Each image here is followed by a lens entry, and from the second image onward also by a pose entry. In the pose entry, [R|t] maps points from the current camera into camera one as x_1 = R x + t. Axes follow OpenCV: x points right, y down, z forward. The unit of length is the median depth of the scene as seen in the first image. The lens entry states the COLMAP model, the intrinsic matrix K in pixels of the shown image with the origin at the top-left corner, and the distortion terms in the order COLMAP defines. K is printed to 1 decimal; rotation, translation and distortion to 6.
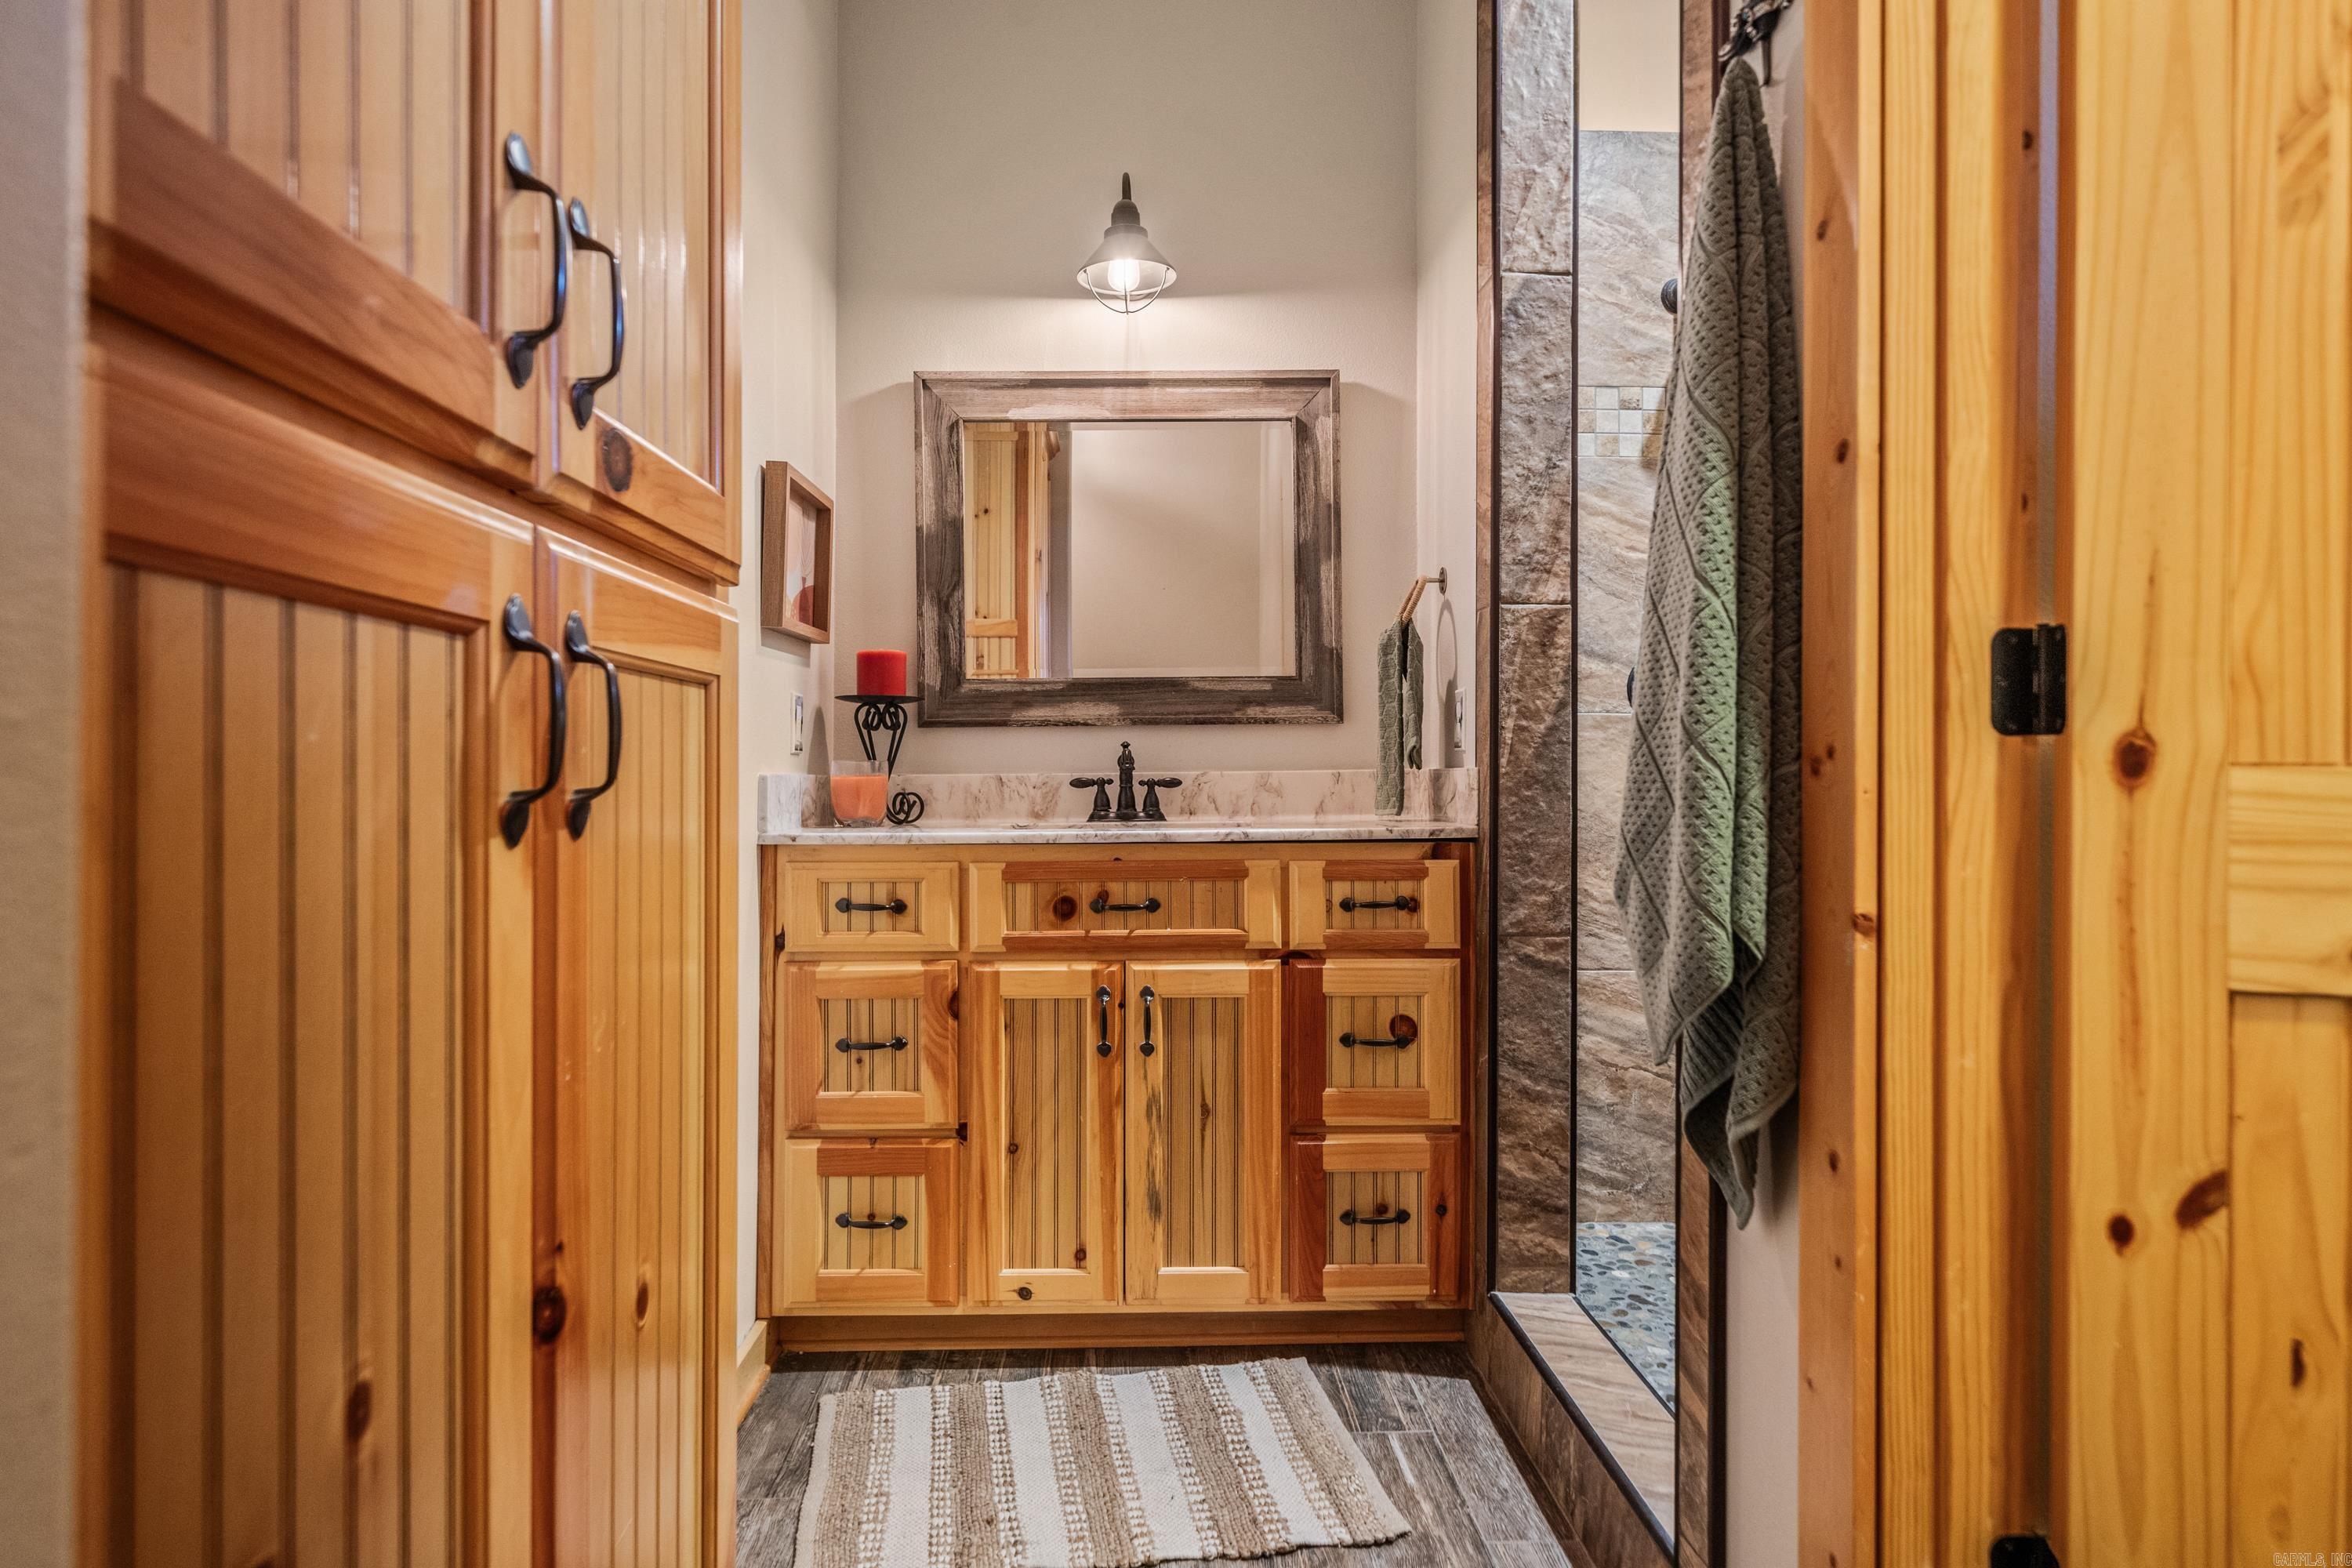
lens RADIAL K [[1290.0, 0, 1171.3], [0, 1290.0, 777.6], [0, 0, 1]] dist [0.000712, -0.000279]
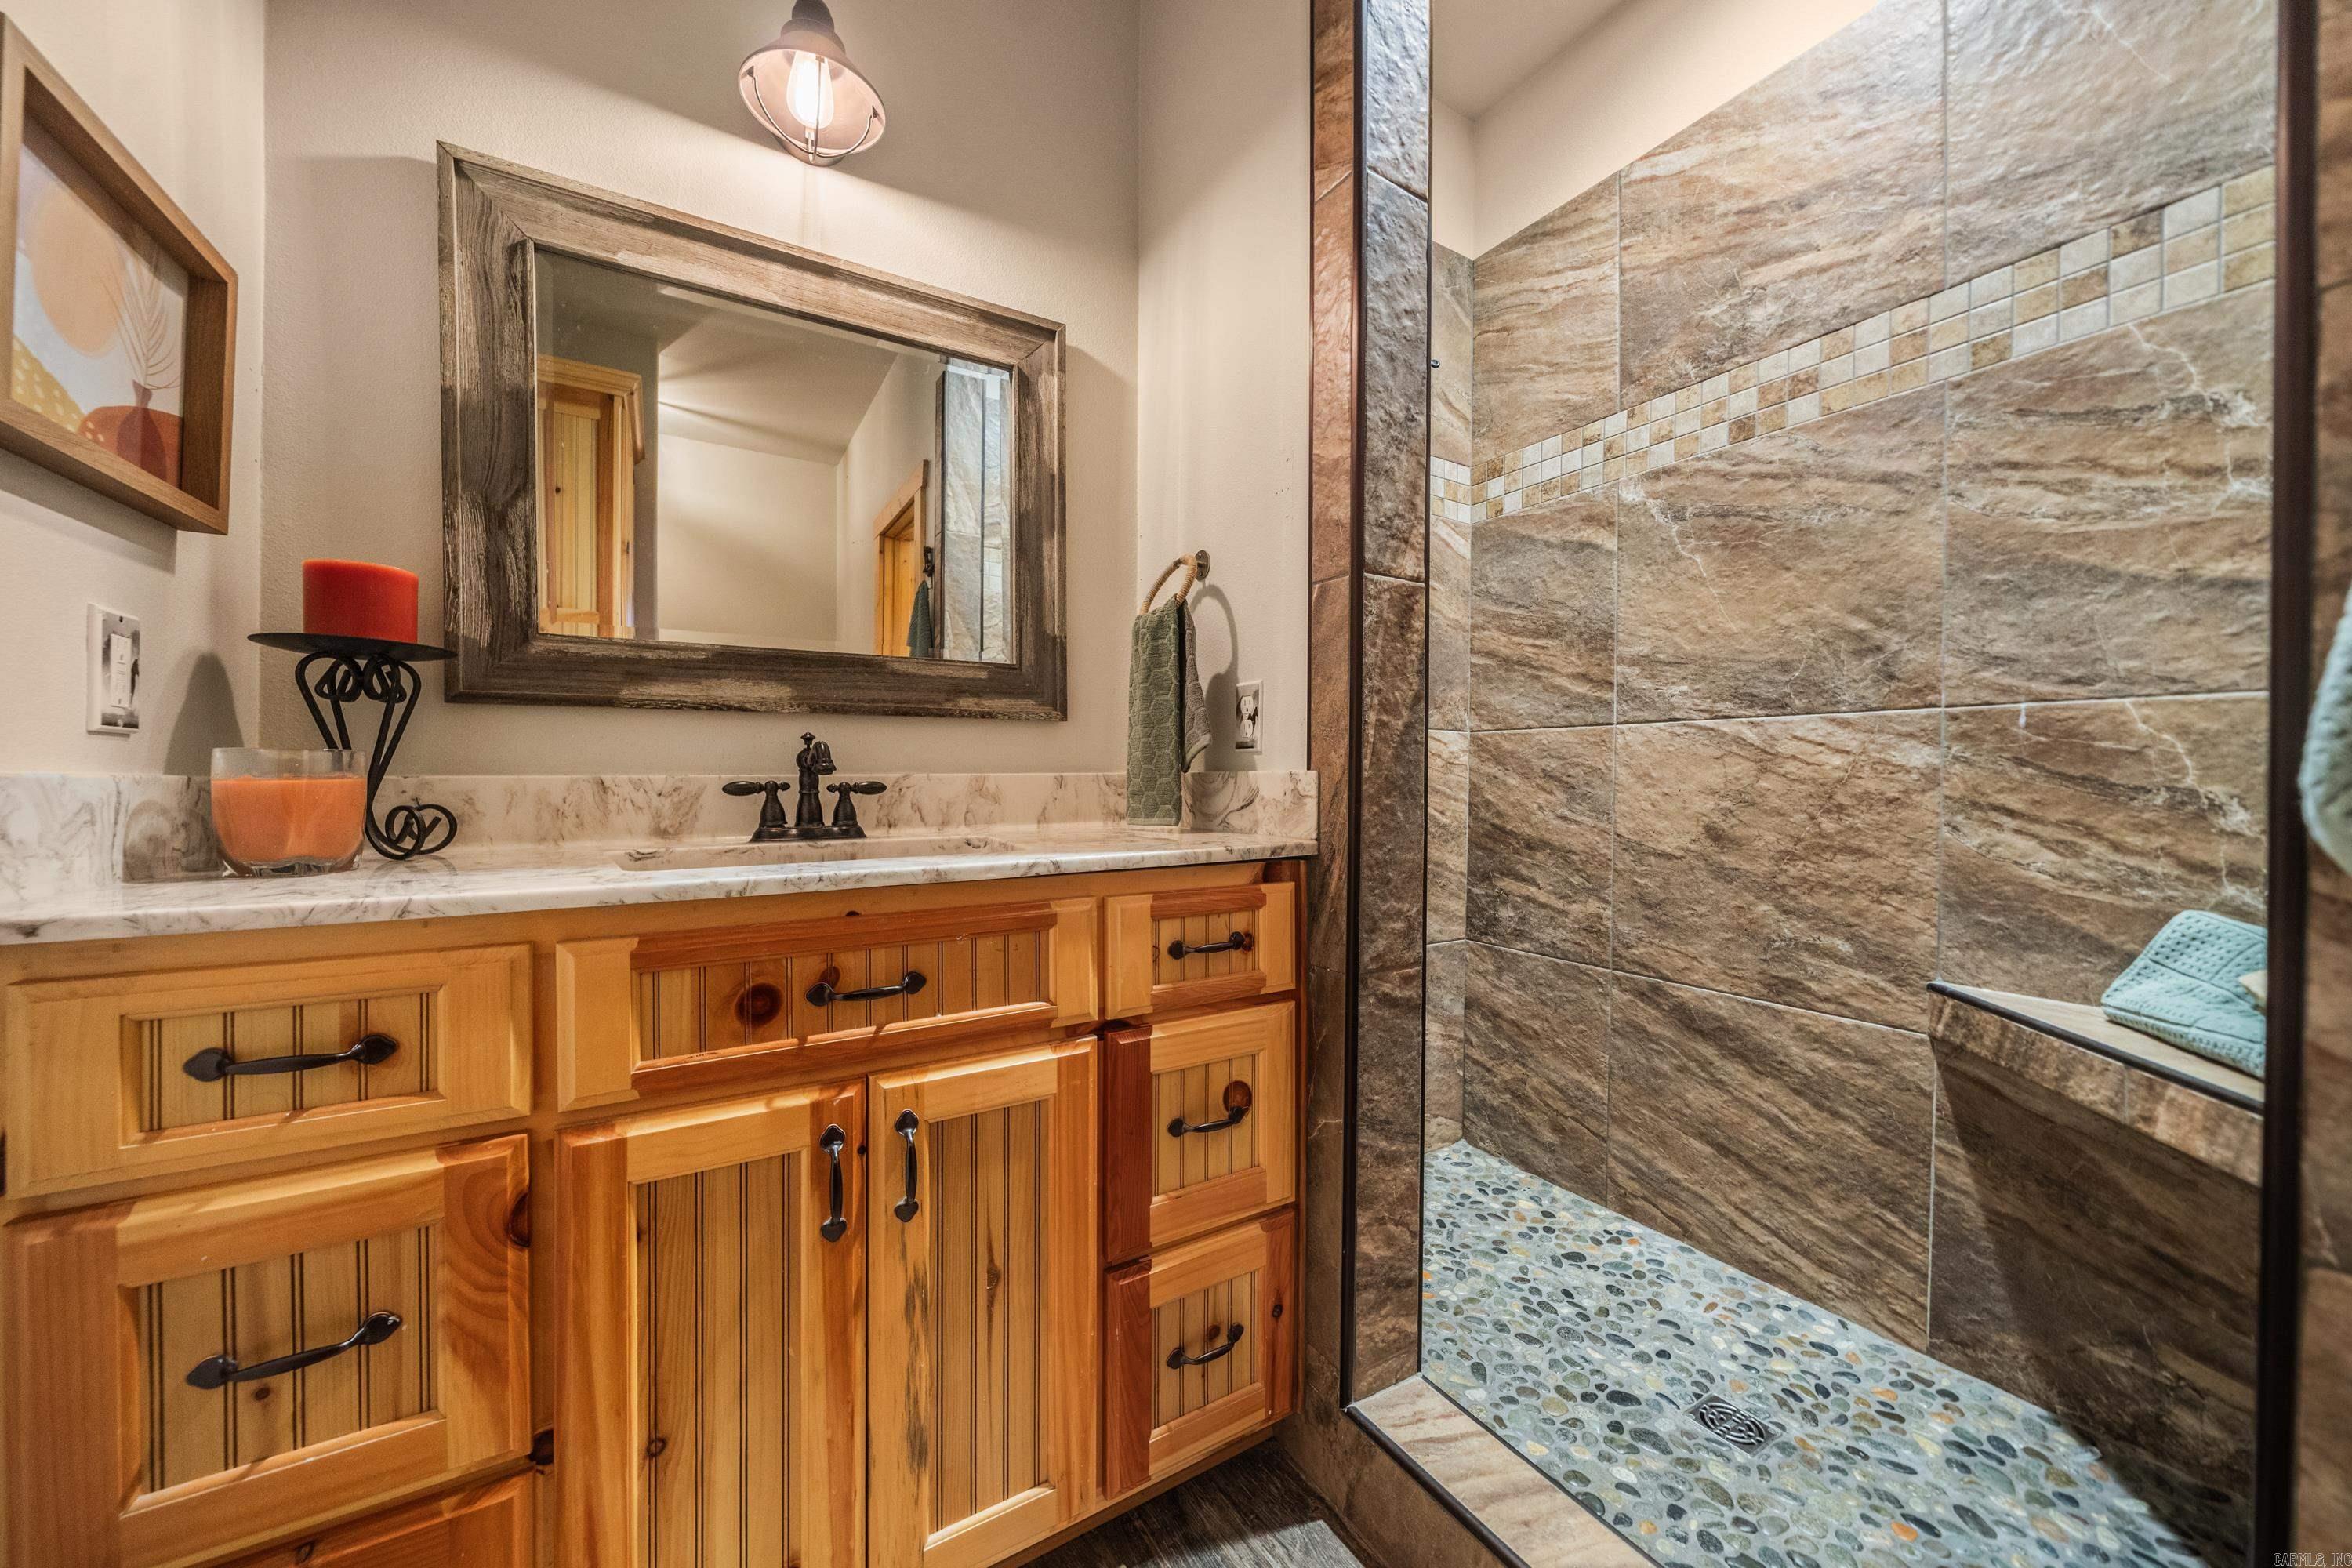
lens RADIAL K [[815.4, 0, 1182.6], [0, 815.4, 783.9], [0, 0, 1]] dist [-0.004030, 0.000066]
pose [[0.866618, -0.000121, 0.498972, -0.100391], [-0.002690, 0.999984, 0.004913, -0.001676], [-0.498965, -0.005600, 0.866604, 0.583825]]
